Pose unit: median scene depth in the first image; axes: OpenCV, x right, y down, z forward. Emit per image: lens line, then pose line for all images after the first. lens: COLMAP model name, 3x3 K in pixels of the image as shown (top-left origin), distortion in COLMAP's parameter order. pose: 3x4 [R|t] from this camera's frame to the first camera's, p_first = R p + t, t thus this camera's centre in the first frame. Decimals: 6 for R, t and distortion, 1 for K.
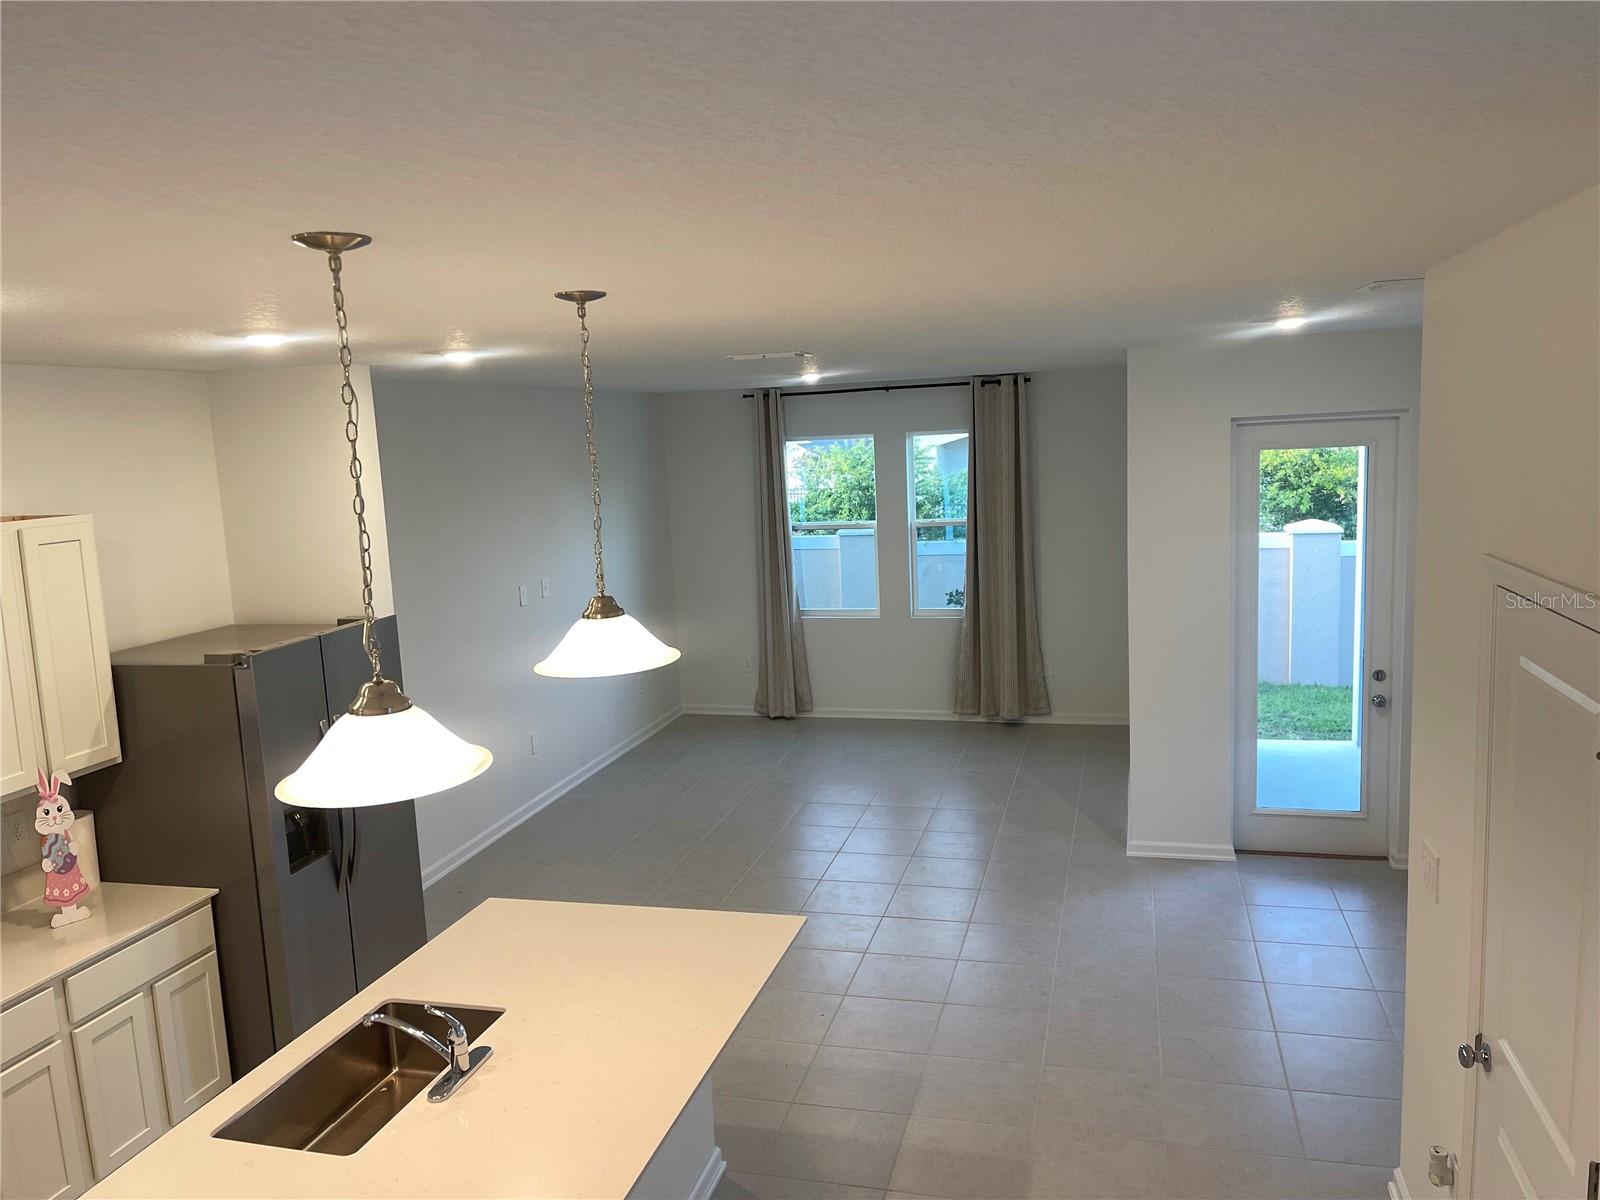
lens RADIAL K [[1211.2, 0, 794.9], [0, 1211.2, 612.7], [0, 0, 1]] dist [0.105345, -0.145527]
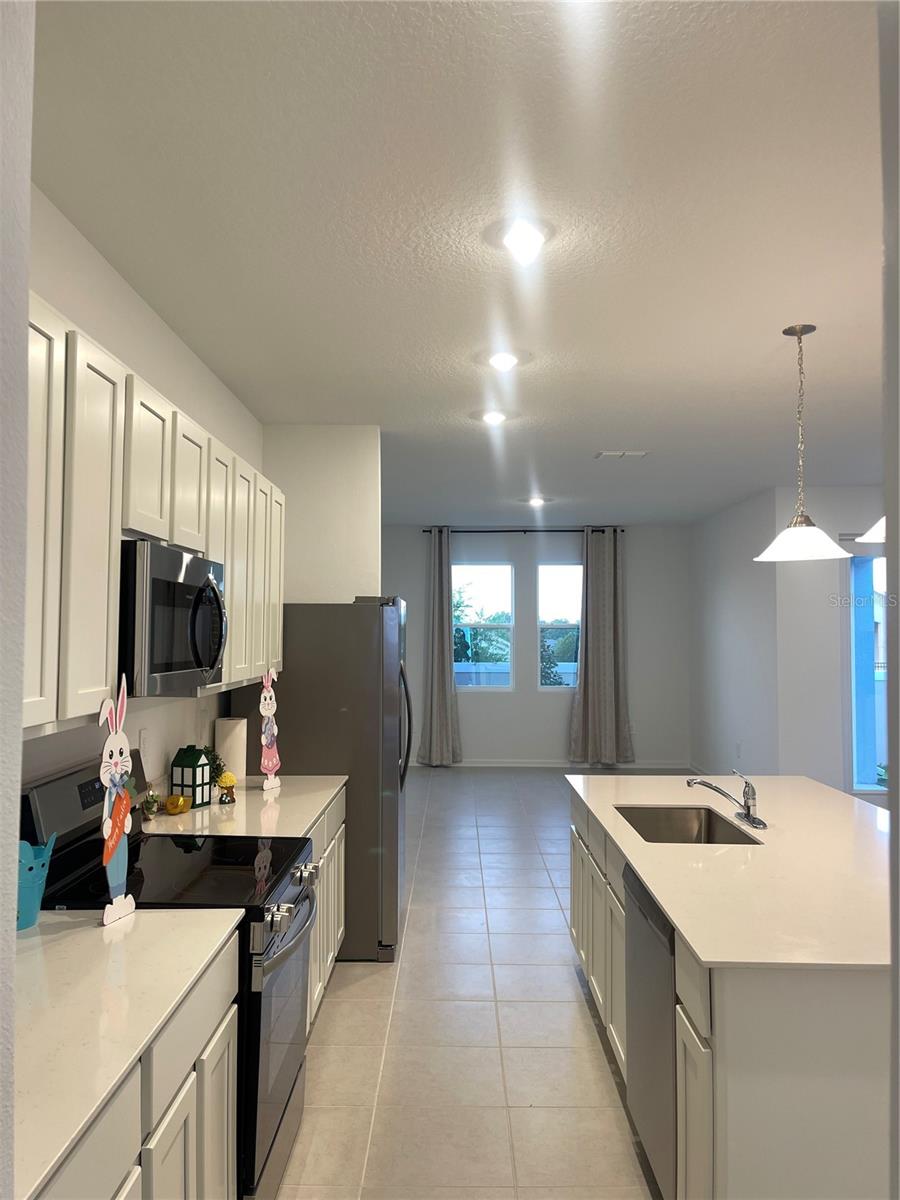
lens RADIAL K [[913.1, 0, 450.8], [0, 913.1, 606.4], [0, 0, 1]] dist [0.072494, -0.076645]
pose [[0.966161, 0.052730, 0.252491, -0.344916], [-0.006477, 0.983533, -0.180615, 0.123993], [-0.257857, 0.172867, 0.950593, 0.002403]]
